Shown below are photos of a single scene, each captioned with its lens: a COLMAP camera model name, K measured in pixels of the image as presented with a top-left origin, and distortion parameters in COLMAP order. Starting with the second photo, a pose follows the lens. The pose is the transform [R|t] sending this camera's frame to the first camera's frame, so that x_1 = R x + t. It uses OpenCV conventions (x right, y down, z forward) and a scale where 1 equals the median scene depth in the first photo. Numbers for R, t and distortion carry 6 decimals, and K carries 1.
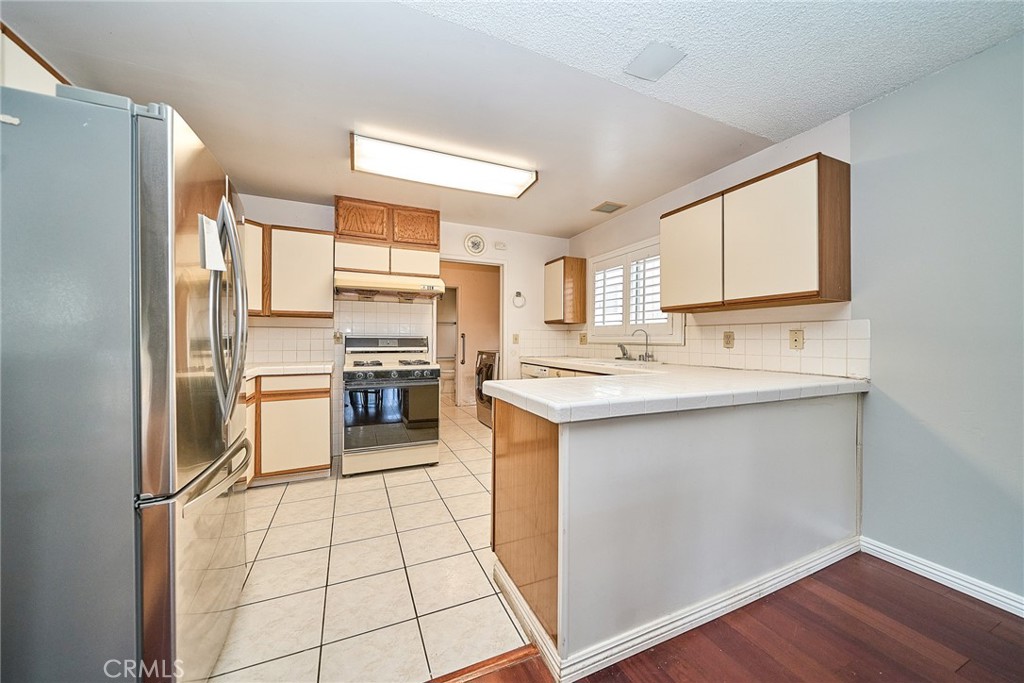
lens RADIAL K [[351.0, 0, 485.4], [0, 351.0, 343.0], [0, 0, 1]] dist [0.000309, 0.000019]
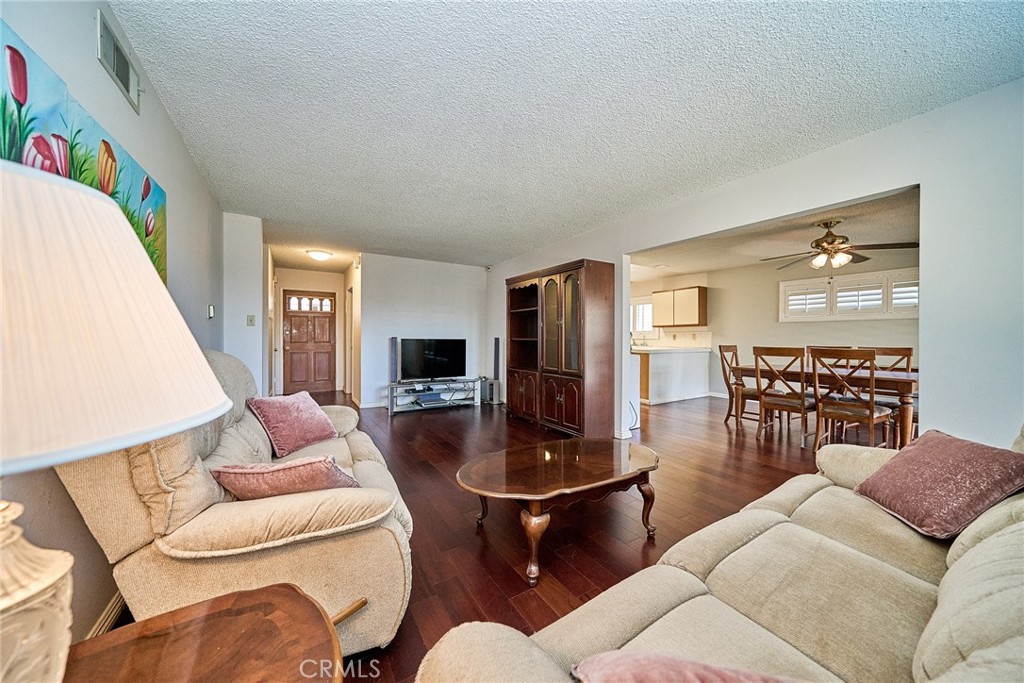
lens RADIAL K [[343.9, 0, 504.7], [0, 343.9, 337.3], [0, 0, 1]] dist [0.000059, -0.000032]
pose [[0.981591, 0.002201, 0.190981, -0.954753], [-0.000350, 0.999953, -0.009724, 0.015909], [-0.190993, 0.009478, 0.981546, -1.182934]]
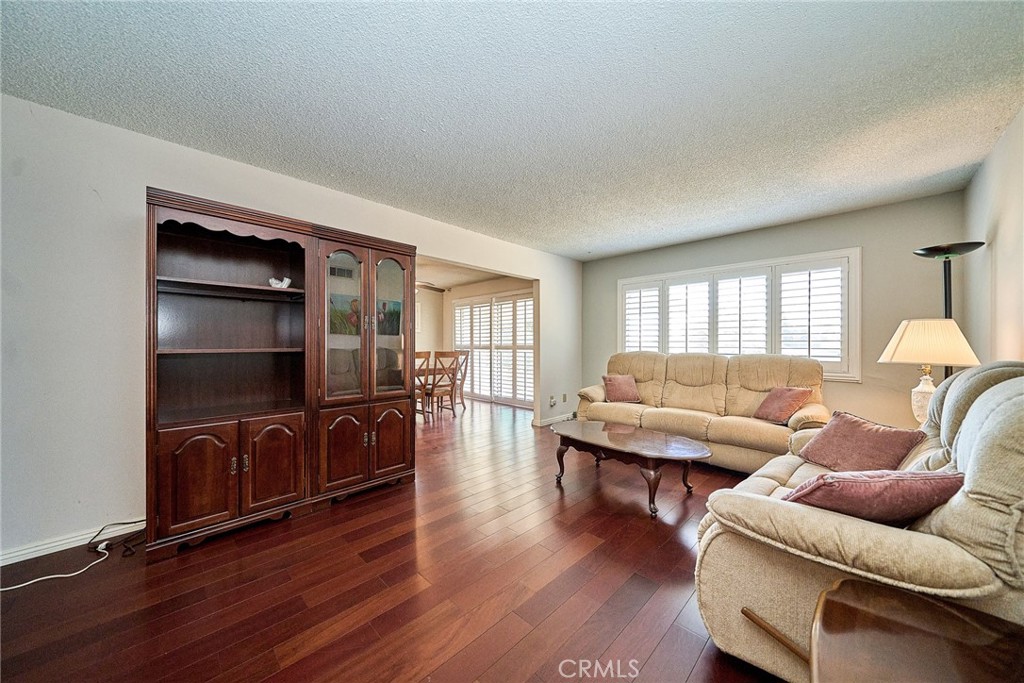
lens RADIAL K [[353.2, 0, 509.4], [0, 353.2, 342.6], [0, 0, 1]] dist [0.001057, -0.000295]
pose [[-0.407133, 0.001153, 0.913368, -1.386940], [0.010293, 0.999941, 0.003326, -0.002149], [-0.913311, 0.010755, -0.407121, -0.041531]]
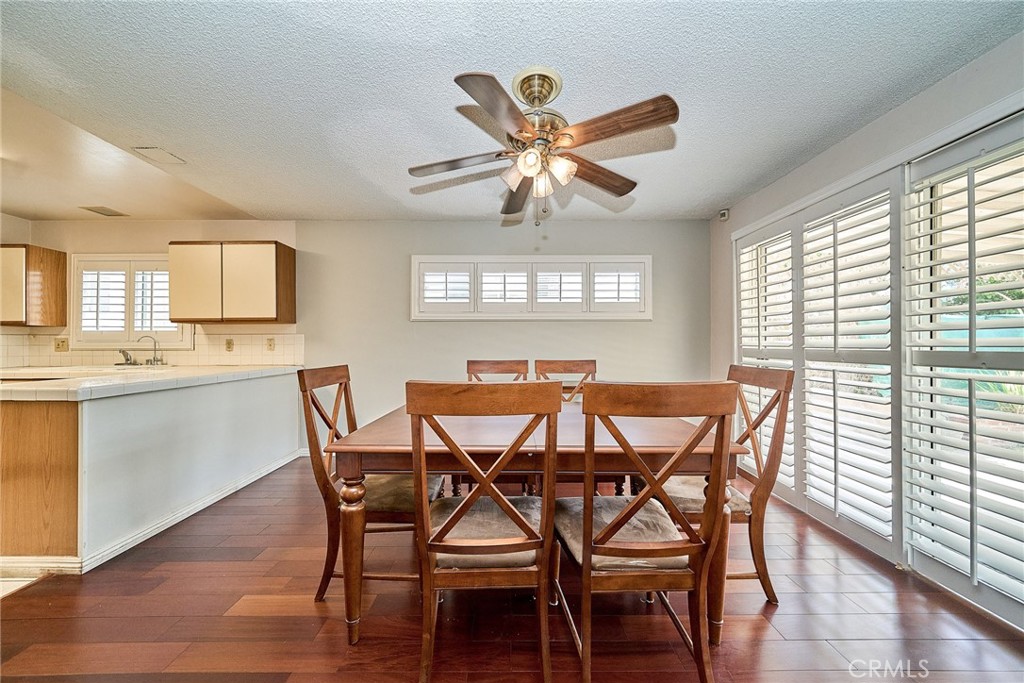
lens RADIAL K [[354.1, 0, 511.9], [0, 354.1, 342.7], [0, 0, 1]] dist [-0.008296, -0.000010]
pose [[0.343275, 0.003419, 0.939229, -0.182167], [0.013292, 0.999876, -0.008498, 0.005994], [-0.939141, 0.015401, 0.343187, -0.411160]]
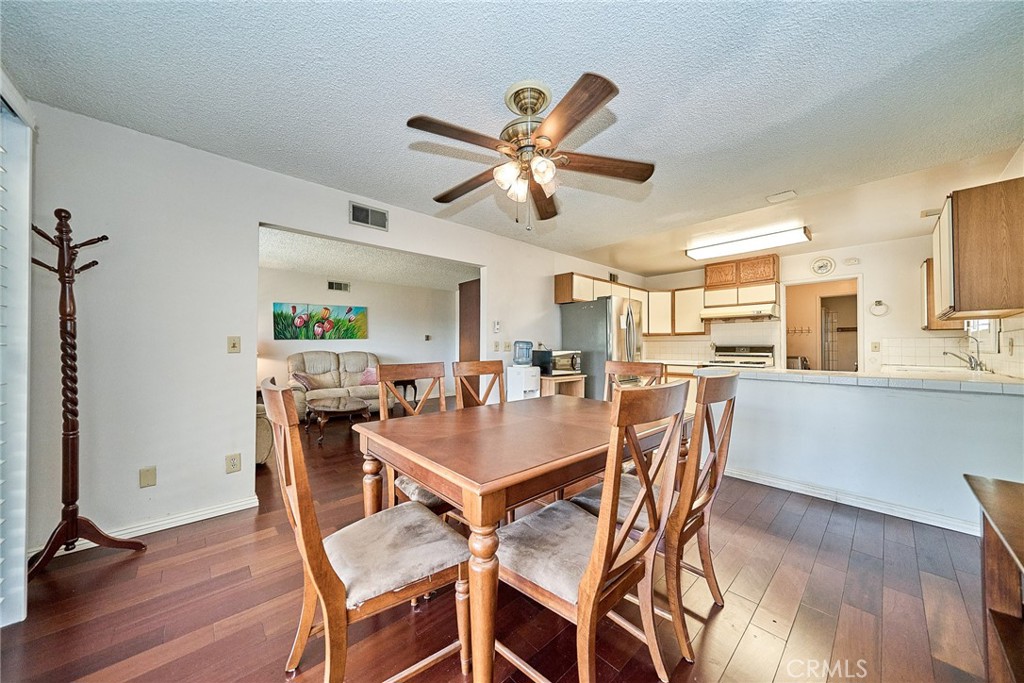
lens RADIAL K [[354.1, 0, 511.9], [0, 354.1, 342.7], [0, 0, 1]] dist [-0.008296, -0.000010]
pose [[0.391747, -0.014530, -0.919958, 0.807390], [-0.011527, 0.999719, -0.020698, 0.013428], [0.920001, 0.018713, 0.391469, -0.553700]]
